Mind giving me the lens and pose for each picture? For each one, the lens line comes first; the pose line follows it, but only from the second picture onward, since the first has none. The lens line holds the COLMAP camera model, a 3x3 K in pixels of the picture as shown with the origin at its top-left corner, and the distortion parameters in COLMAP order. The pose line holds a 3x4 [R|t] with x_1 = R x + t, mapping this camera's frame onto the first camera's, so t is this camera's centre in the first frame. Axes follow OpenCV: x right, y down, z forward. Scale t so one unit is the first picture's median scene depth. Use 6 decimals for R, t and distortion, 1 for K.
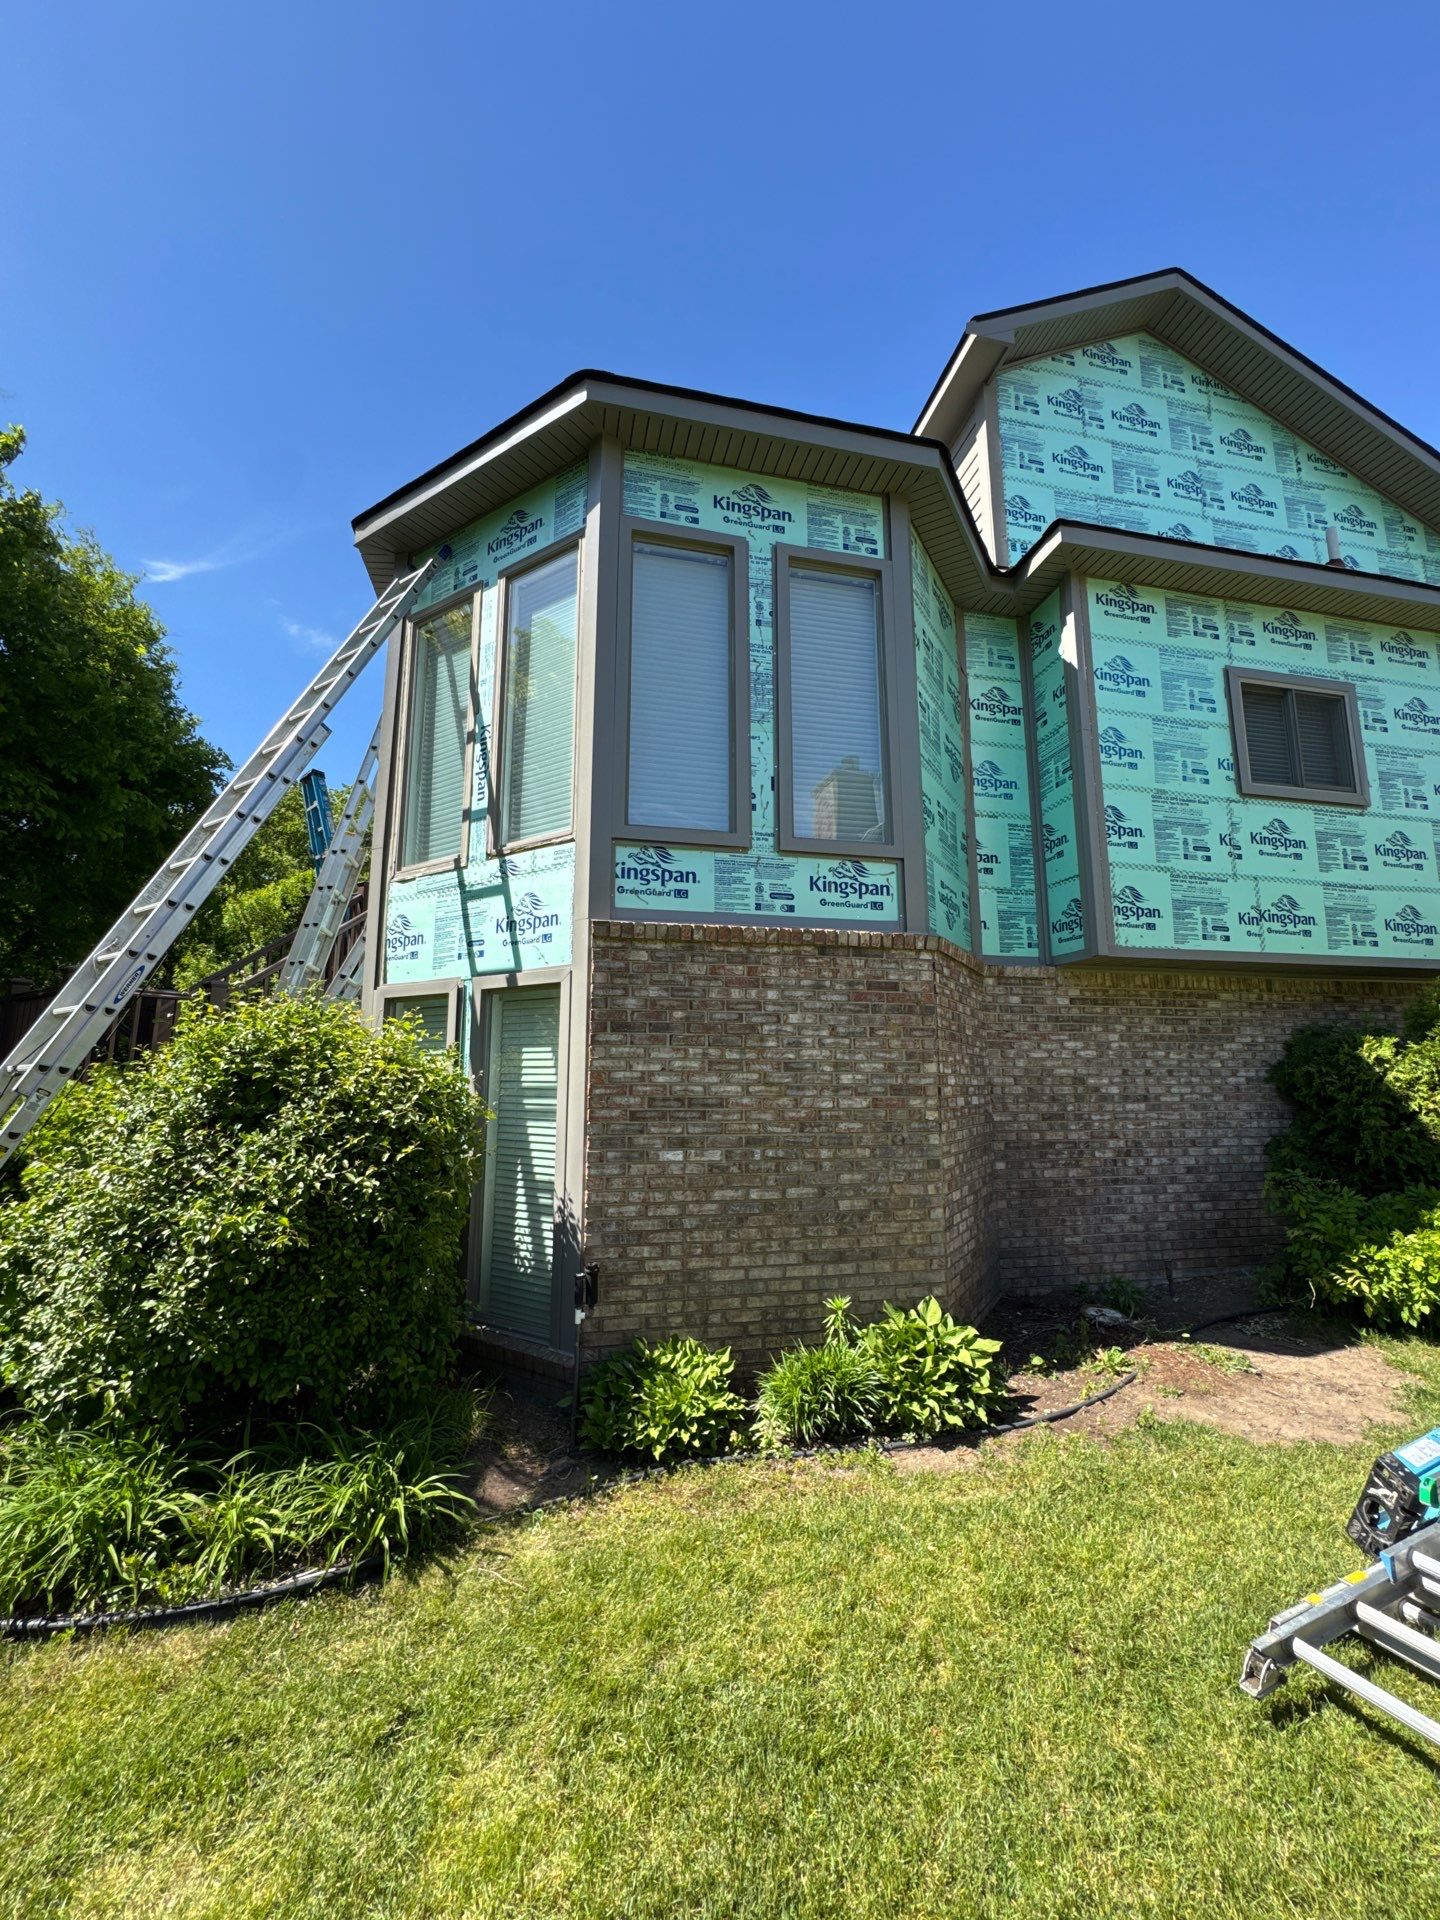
lens RADIAL K [[761.8, 0, 720.0], [0, 761.8, 960.0], [0, 0, 1]] dist [-0.003684, 0.000423]
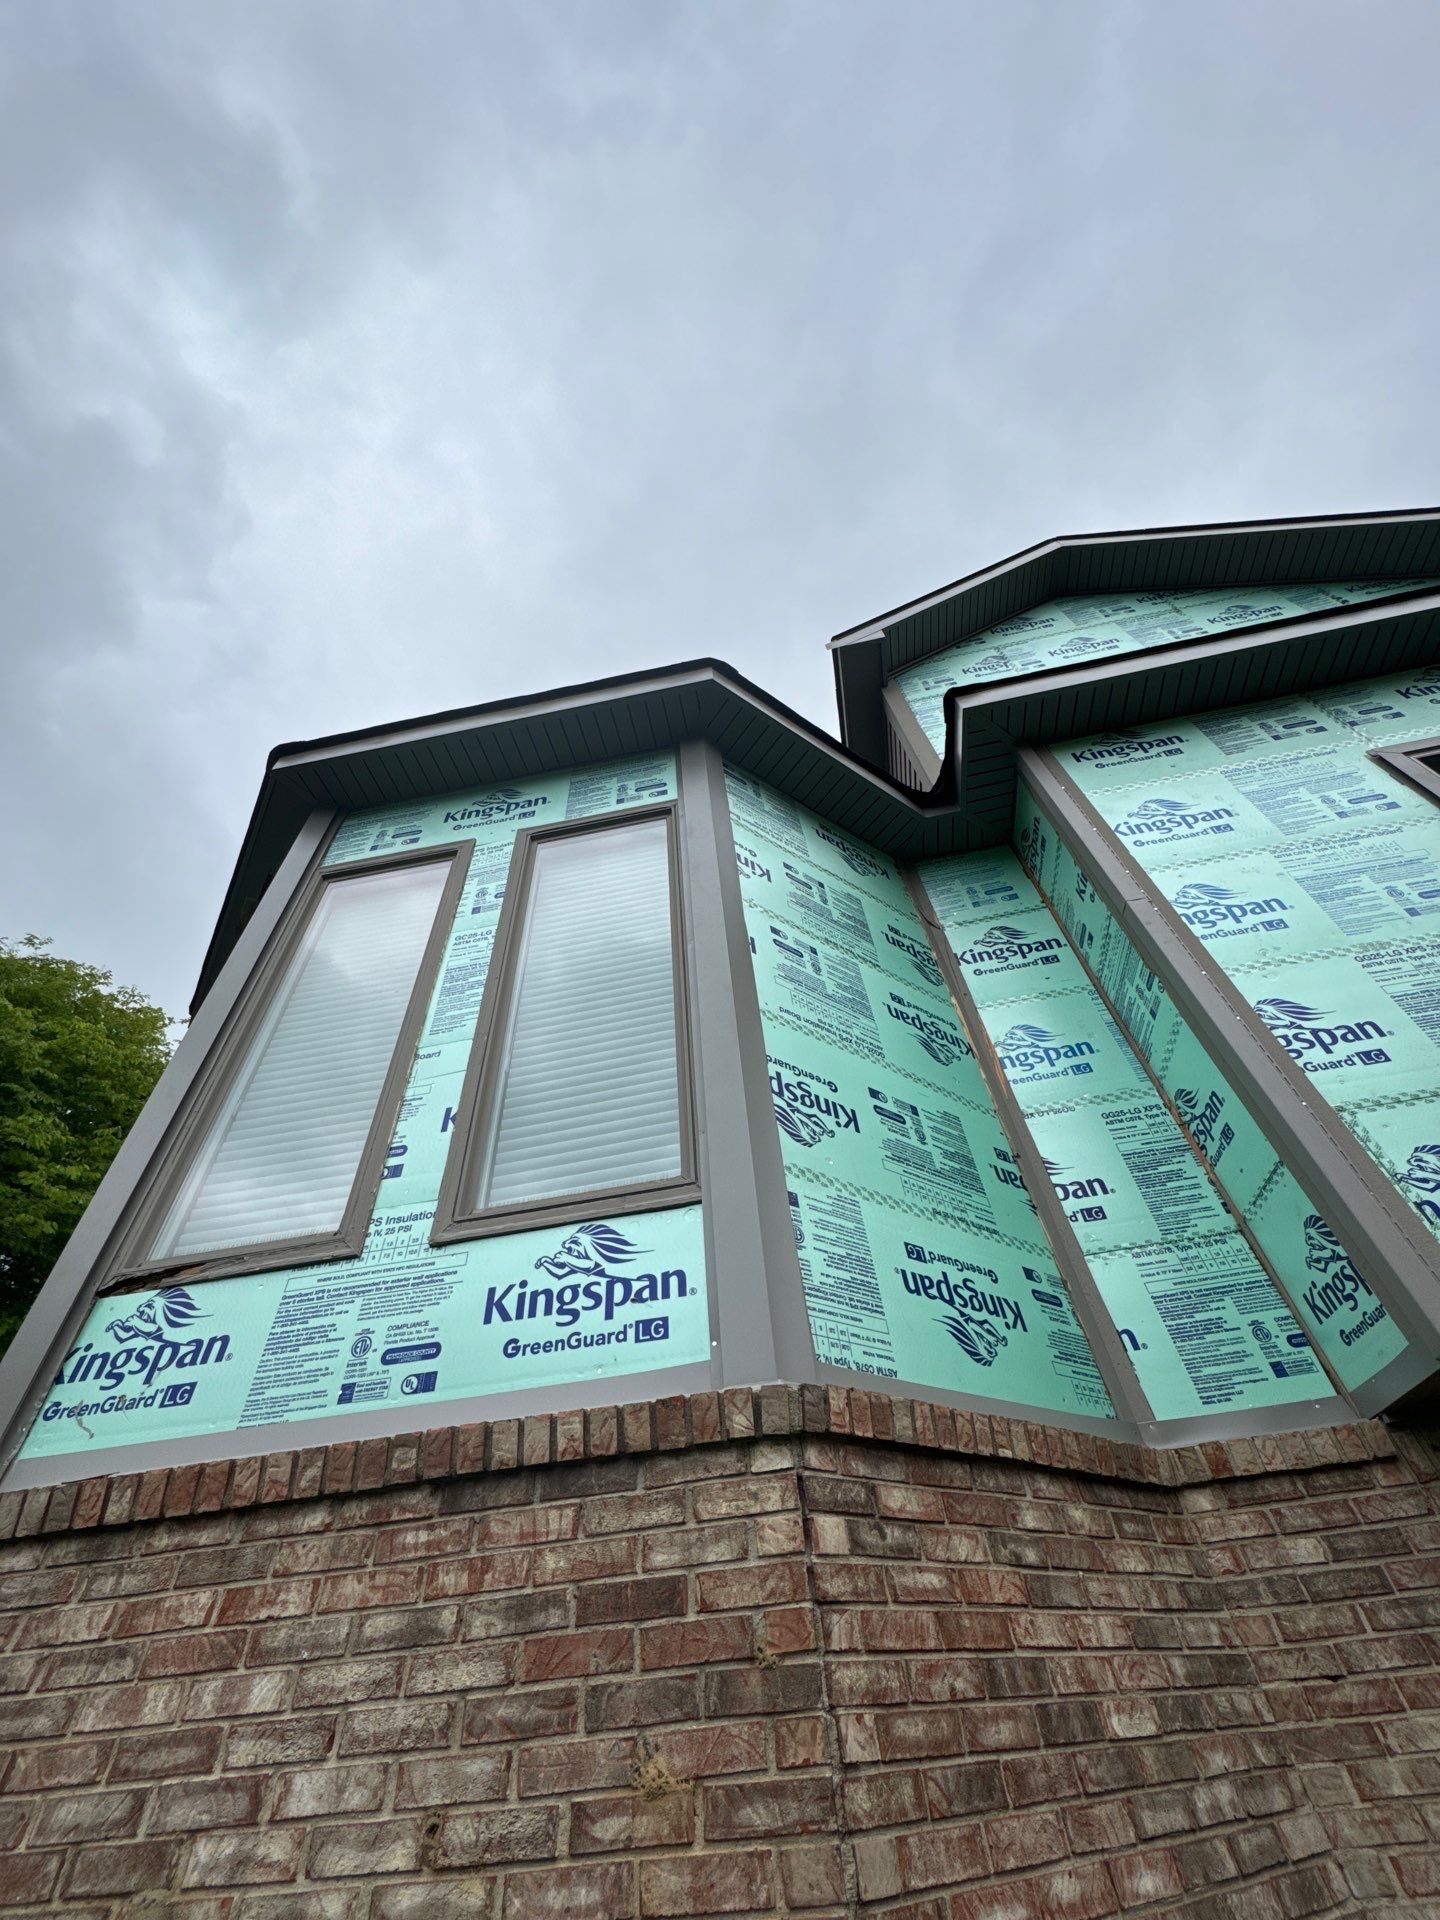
lens RADIAL K [[761.8, 0, 720.0], [0, 761.8, 960.0], [0, 0, 1]] dist [-0.003684, 0.000423]
pose [[0.916503, -0.331912, -0.223285, 0.318854], [0.131070, 0.776524, -0.616305, 0.021637], [0.377945, 0.535580, 0.755190, 0.508627]]
